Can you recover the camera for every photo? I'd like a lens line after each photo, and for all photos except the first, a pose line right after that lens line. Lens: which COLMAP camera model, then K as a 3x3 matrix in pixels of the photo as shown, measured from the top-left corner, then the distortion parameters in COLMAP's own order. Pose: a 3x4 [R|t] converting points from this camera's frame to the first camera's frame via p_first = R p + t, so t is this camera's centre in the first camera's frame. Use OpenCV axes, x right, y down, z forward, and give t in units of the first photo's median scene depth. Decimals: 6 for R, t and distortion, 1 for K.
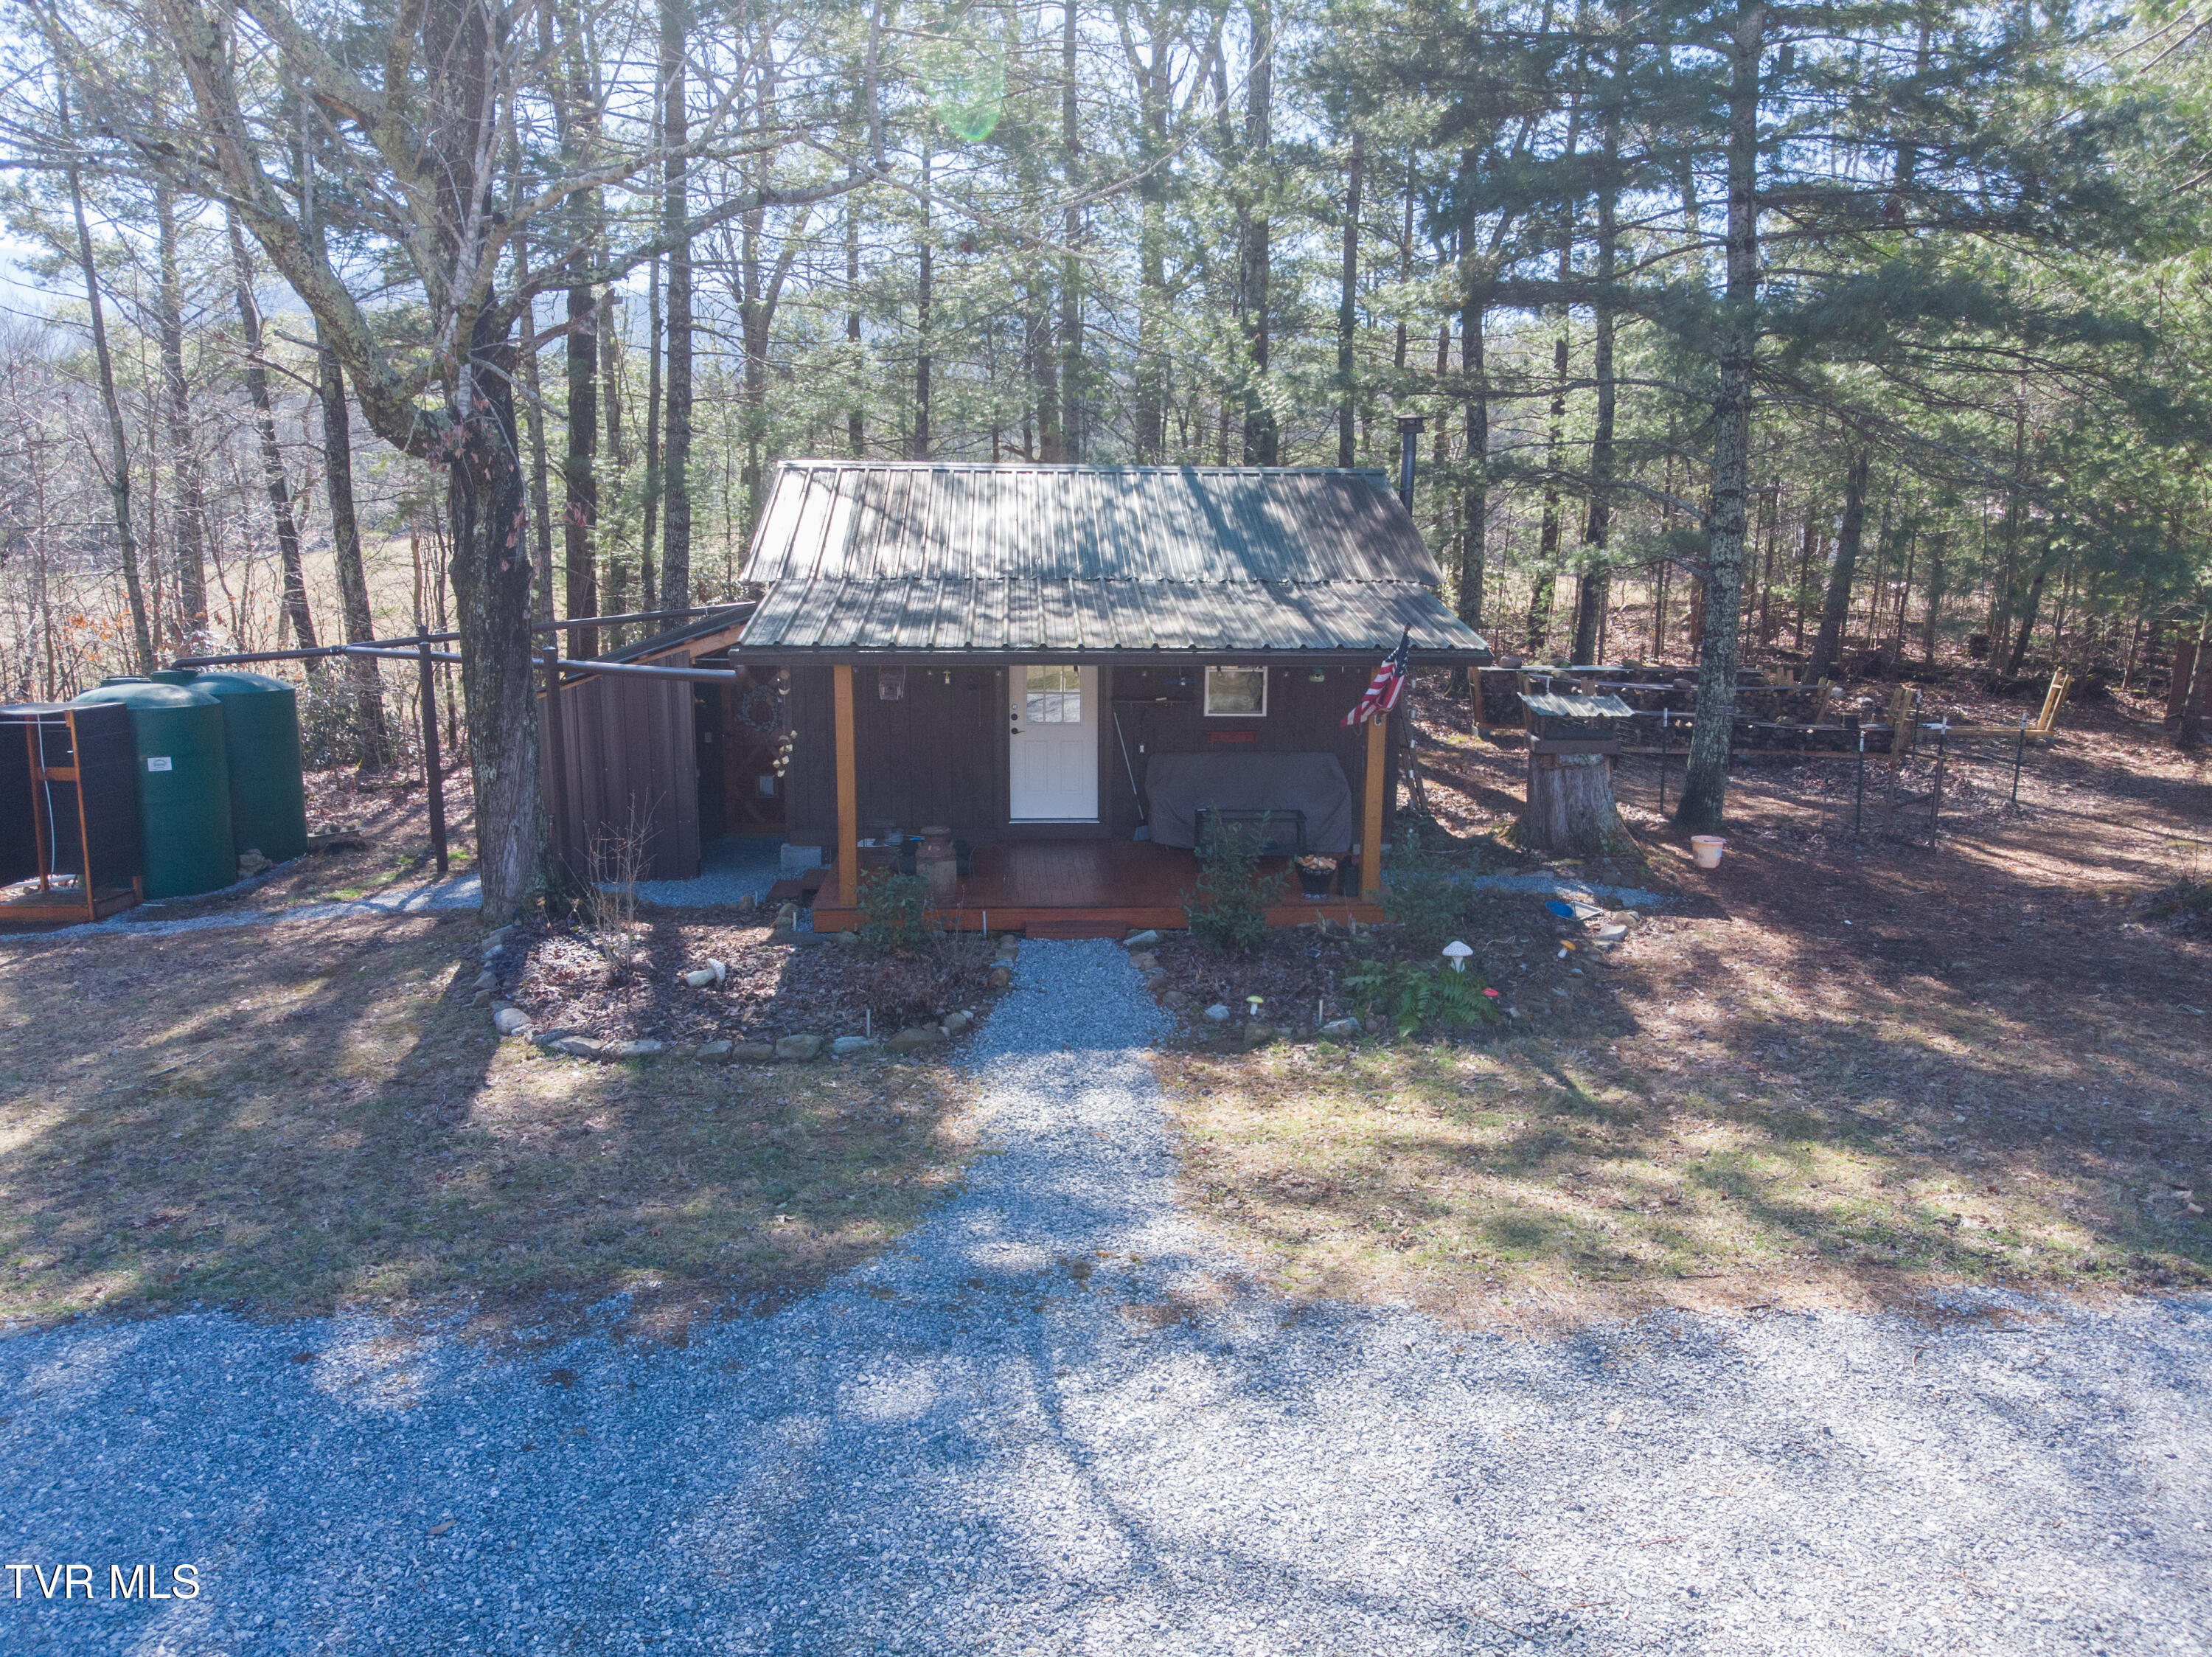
lens RADIAL K [[1657.3, 0, 1106.0], [0, 1657.3, 828.5], [0, 0, 1]] dist [0.006009, 0.002343]
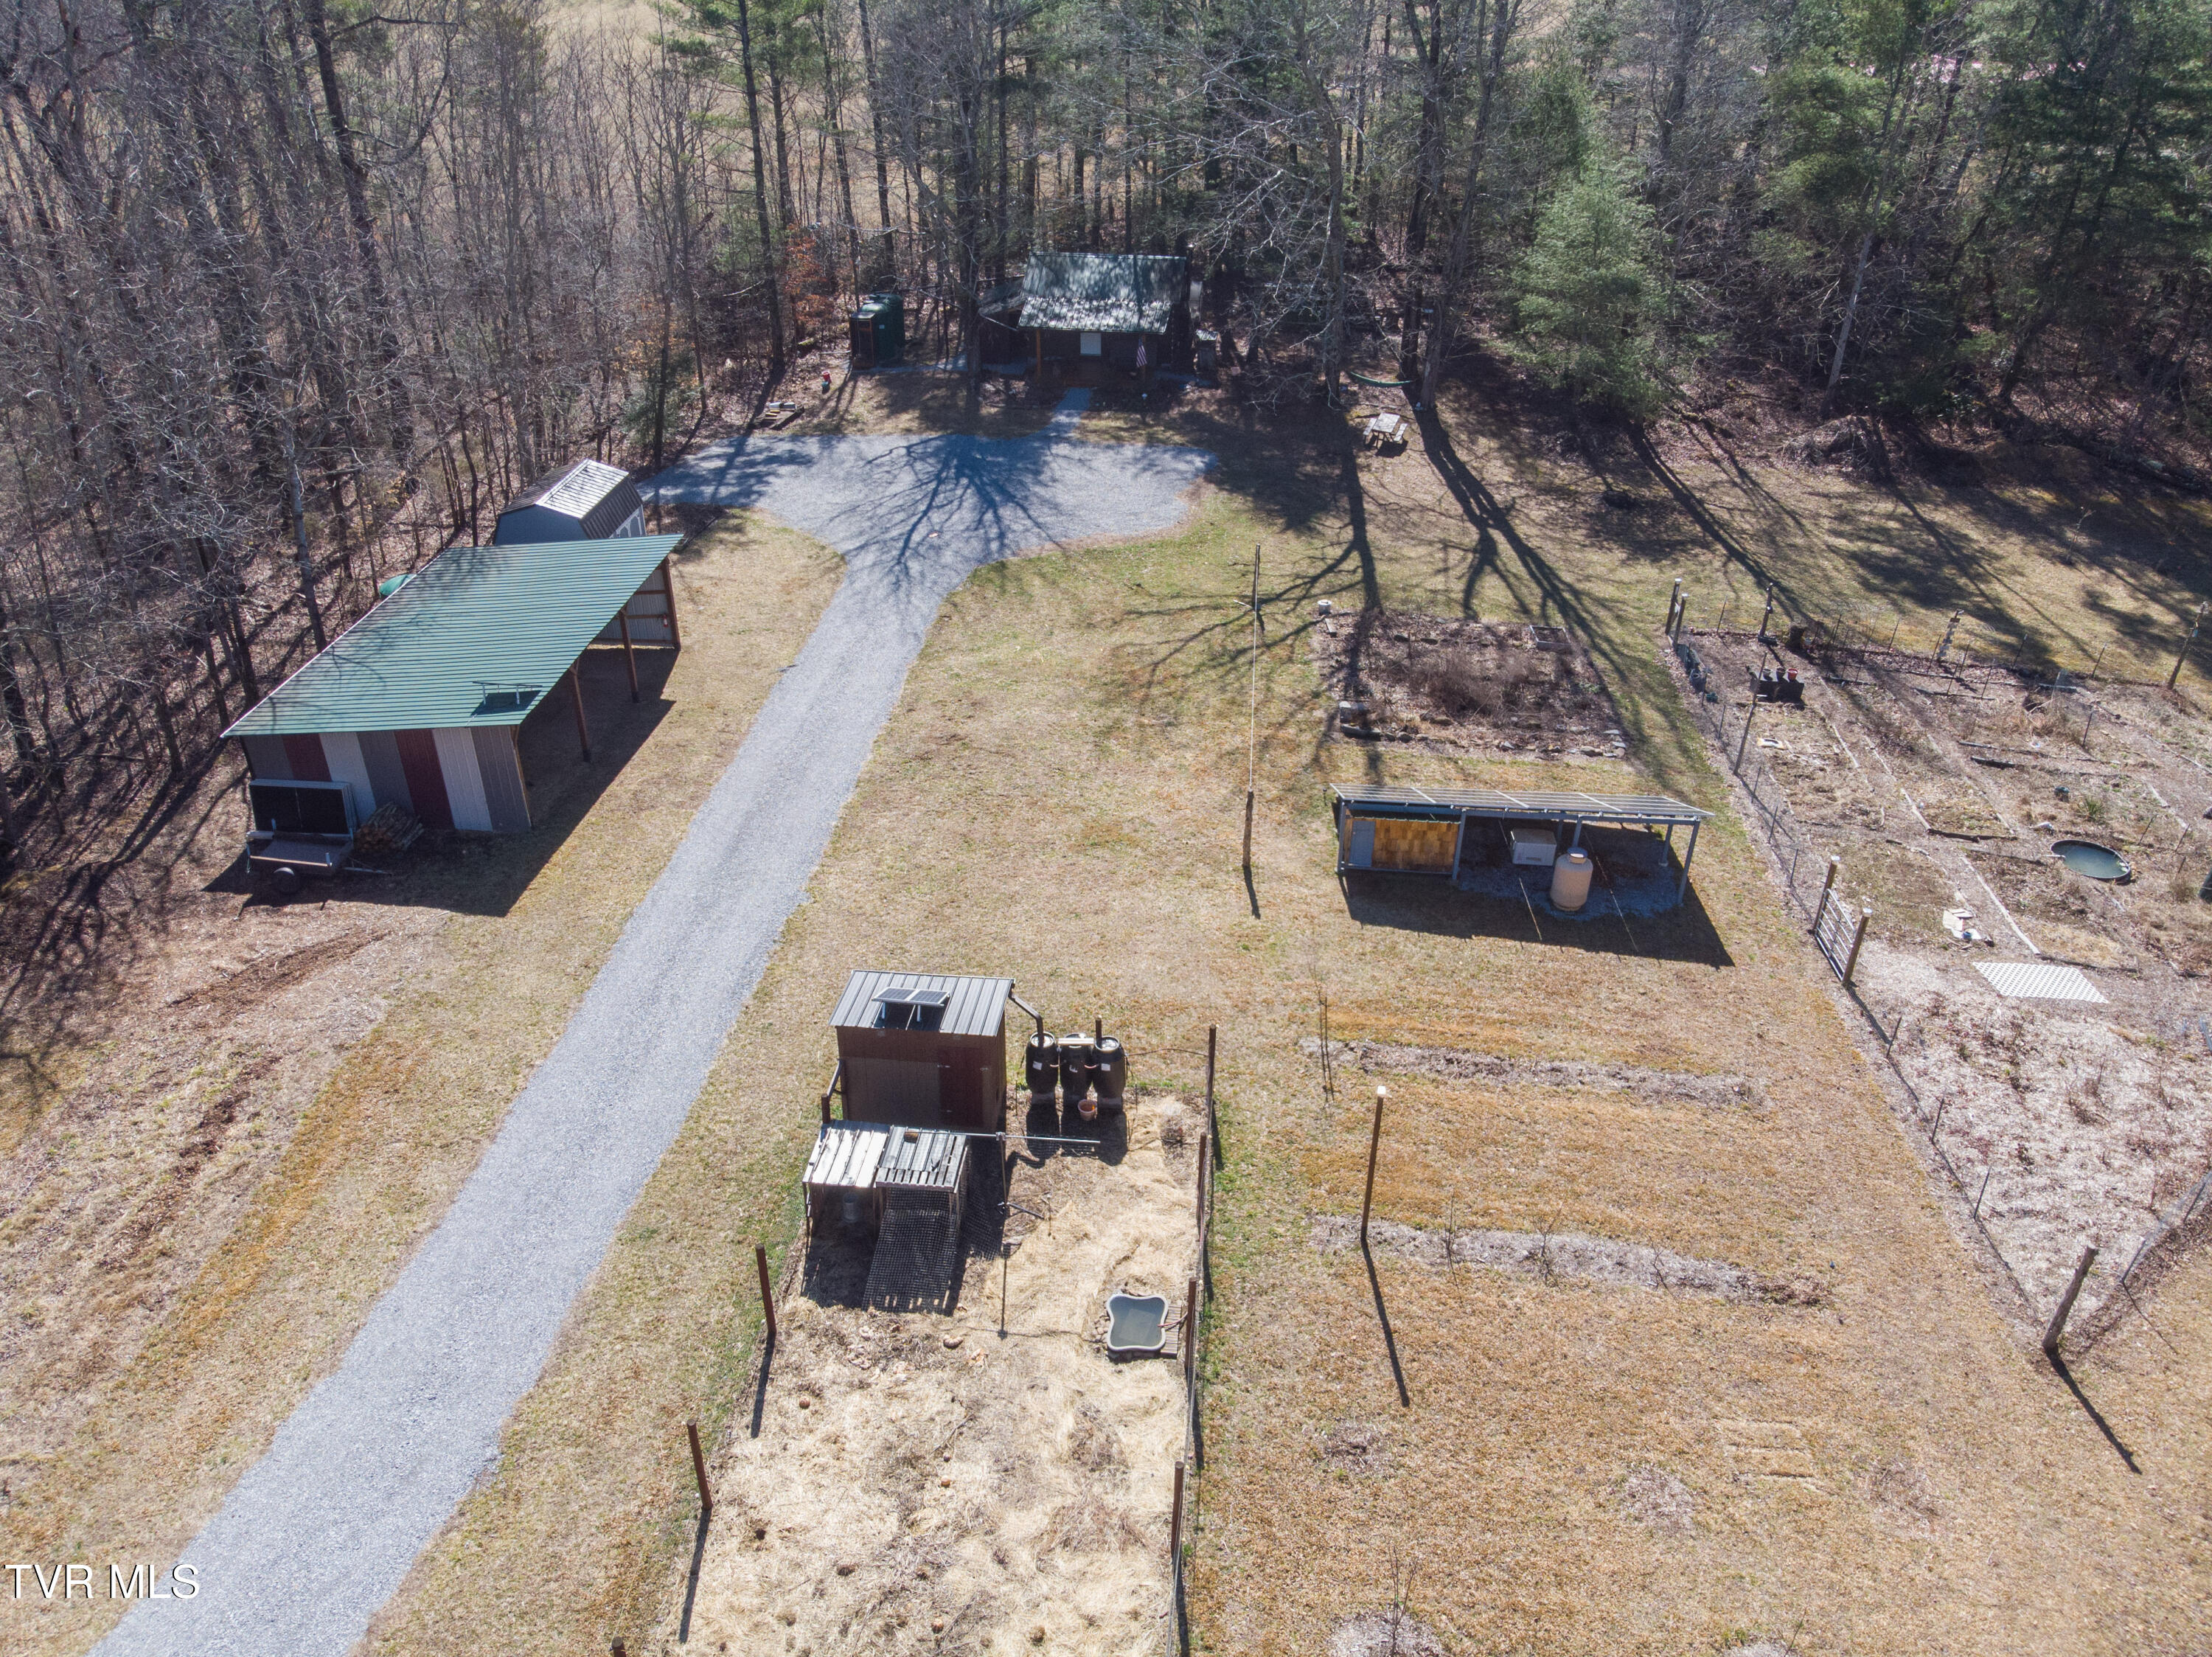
lens RADIAL K [[1657.3, 0, 1106.0], [0, 1657.3, 828.5], [0, 0, 1]] dist [0.006009, 0.002343]
pose [[0.986506, 0.094747, -0.133524, 0.902094], [-0.037252, 0.924046, 0.380463, -0.657842], [0.159430, -0.370355, 0.915106, -4.393202]]
